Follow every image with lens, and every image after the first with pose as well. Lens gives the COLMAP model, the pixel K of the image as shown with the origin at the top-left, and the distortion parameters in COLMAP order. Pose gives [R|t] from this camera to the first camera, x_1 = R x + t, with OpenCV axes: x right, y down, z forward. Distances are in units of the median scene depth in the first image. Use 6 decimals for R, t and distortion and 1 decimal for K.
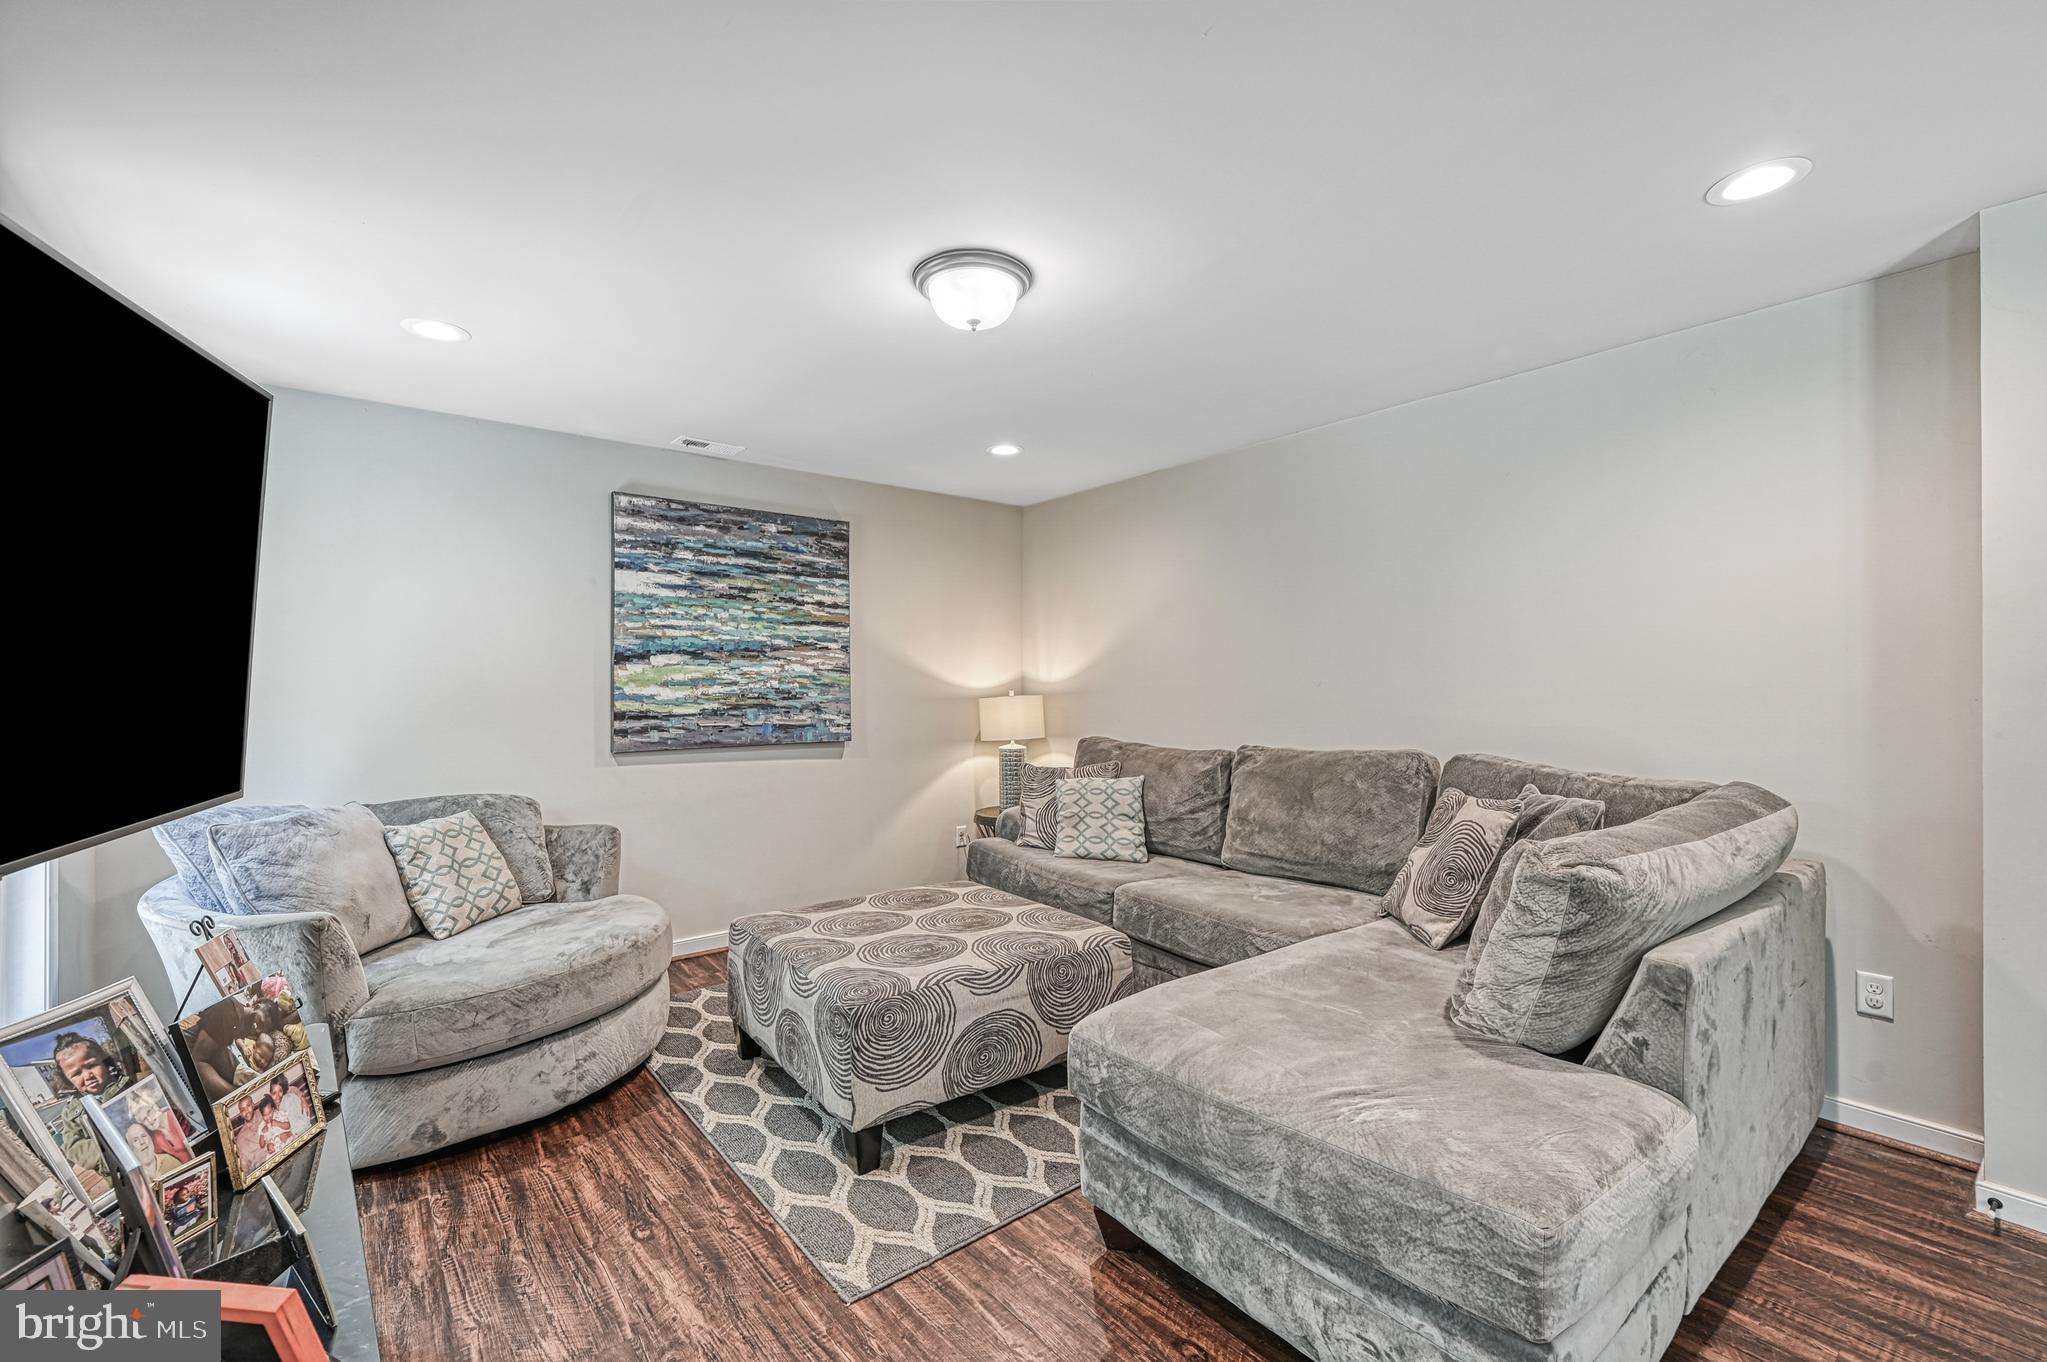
lens RADIAL K [[861.2, 0, 1021.0], [0, 861.2, 684.1], [0, 0, 1]] dist [0.000959, -0.000093]
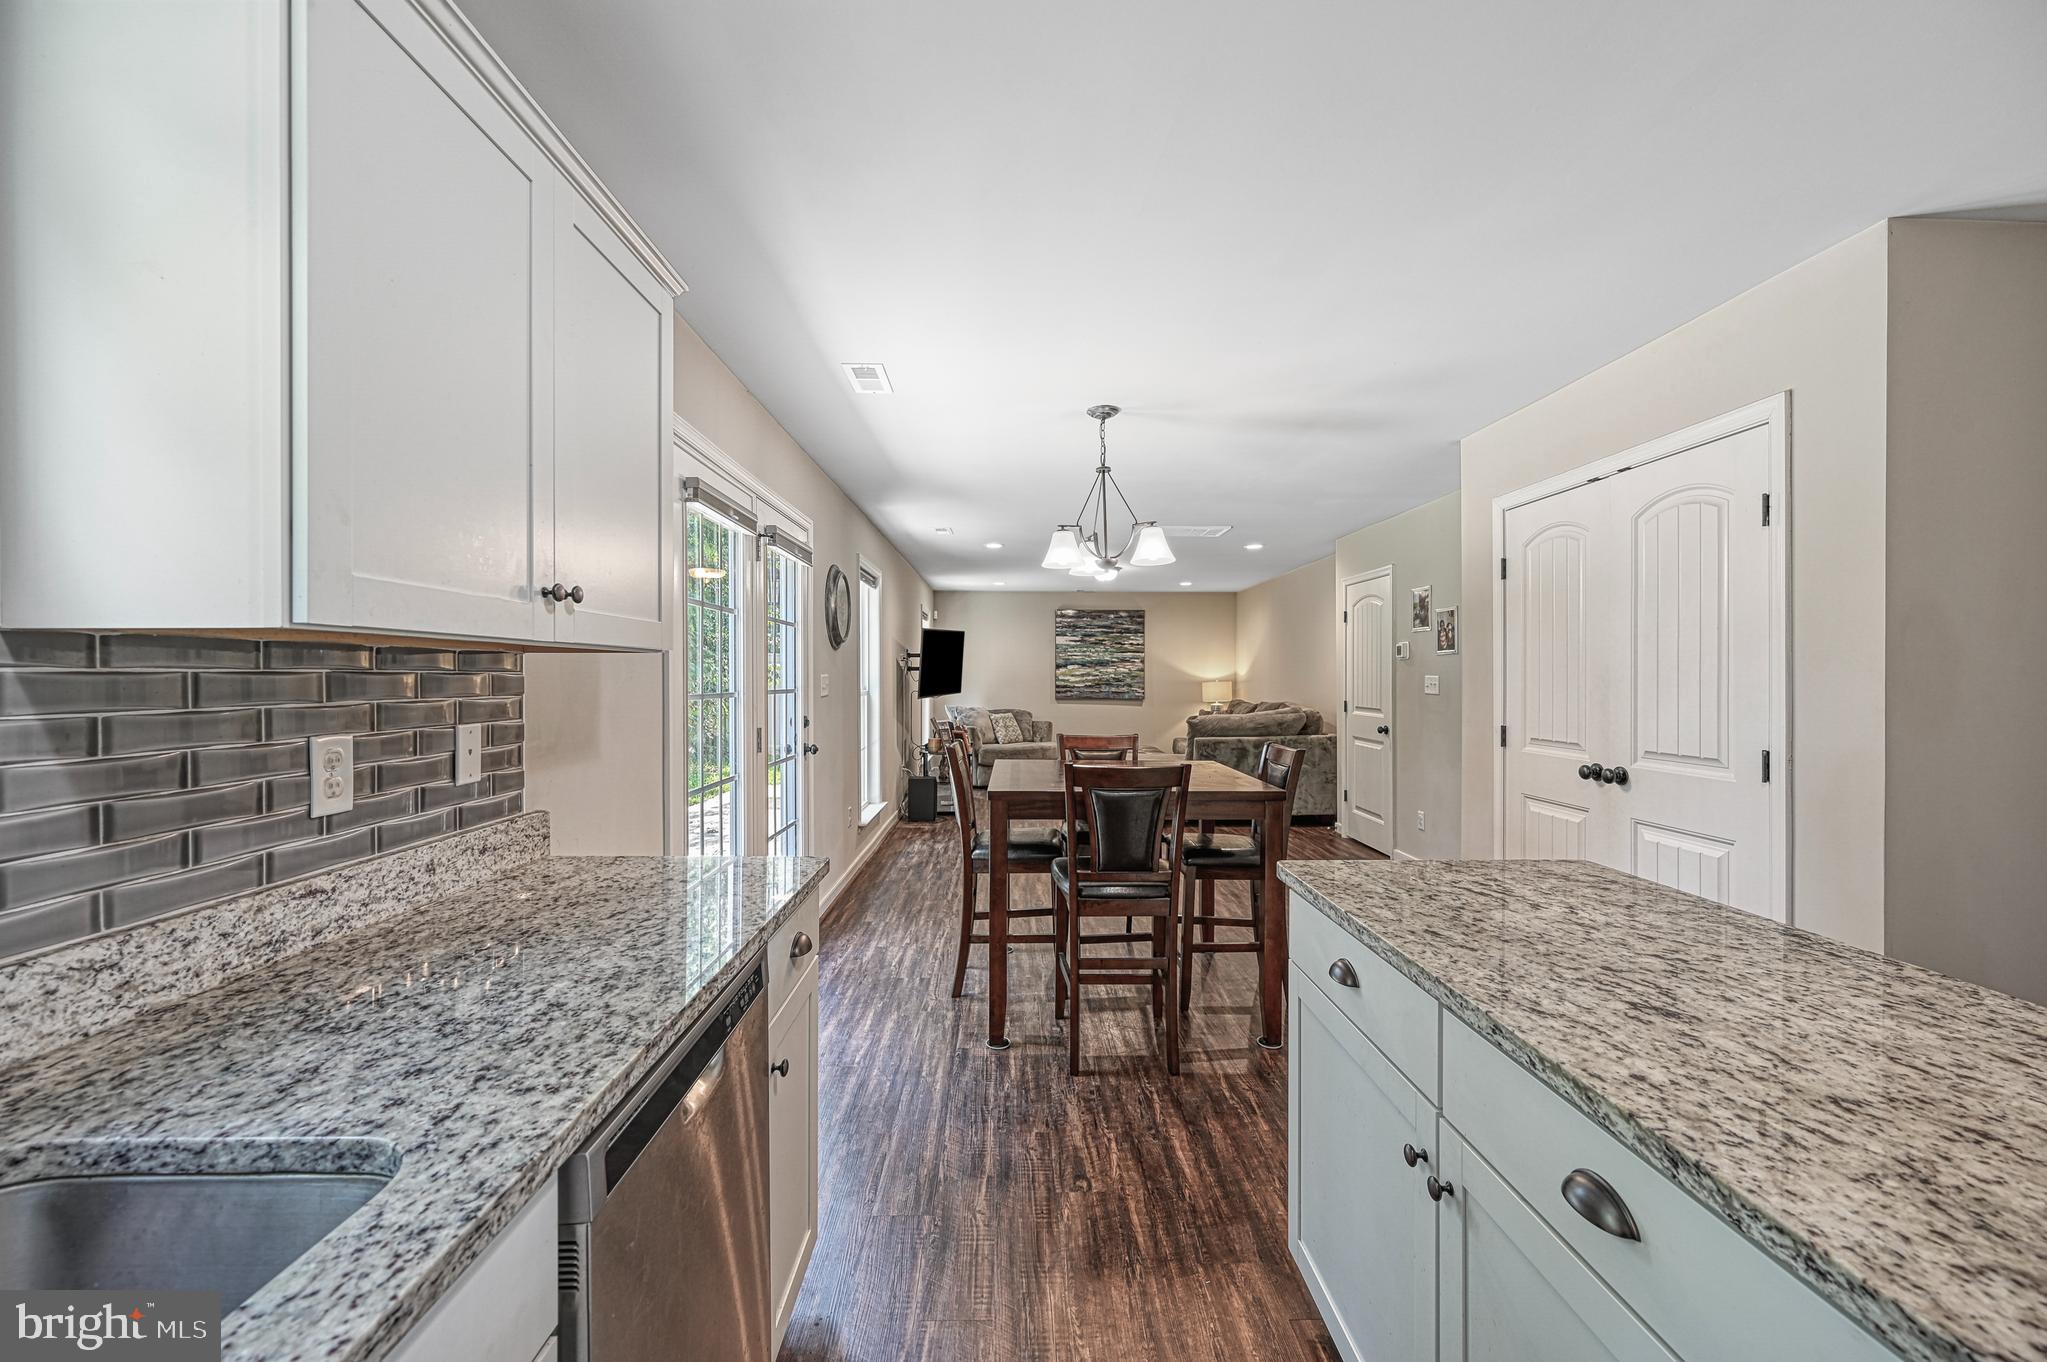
lens RADIAL K [[810.4, 0, 1018.3], [0, 810.4, 679.9], [0, 0, 1]] dist [-0.000724, 0.000595]
pose [[0.795708, 0.009239, -0.605610, 1.060053], [-0.005516, 0.999953, 0.008006, -0.006474], [0.605655, -0.003030, 0.795722, -1.226933]]
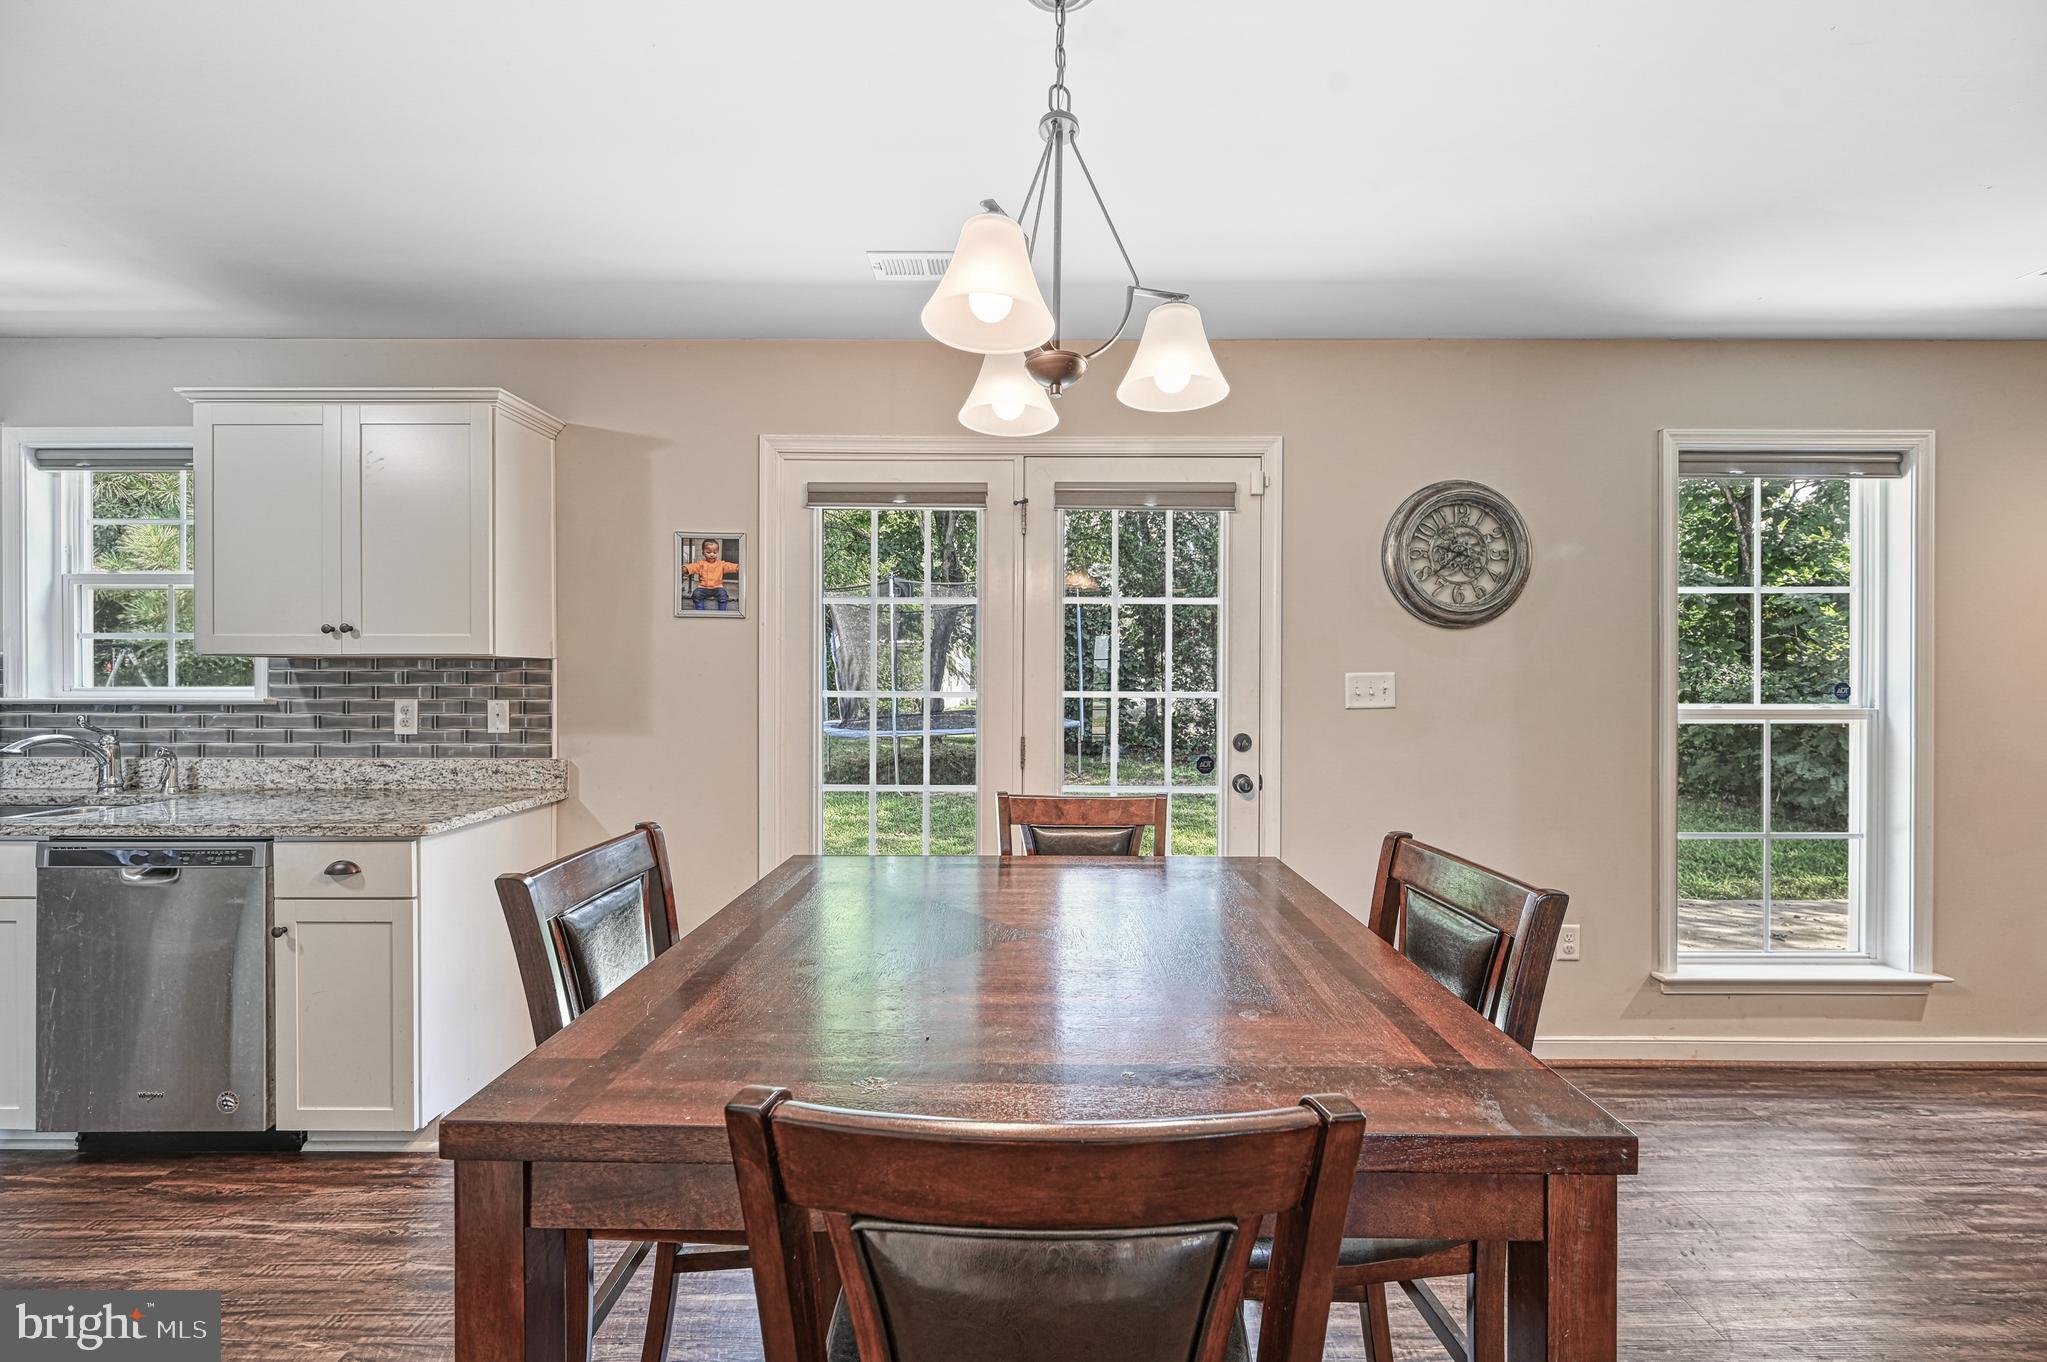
lens RADIAL K [[810.4, 0, 1016.9], [0, 810.4, 679.3], [0, 0, 1]] dist [-0.000724, 0.000595]
pose [[-0.627344, 0.007584, -0.778706, 0.872043], [0.000929, 0.999959, 0.008990, -0.003933], [0.778742, 0.004917, -0.627325, -0.279442]]
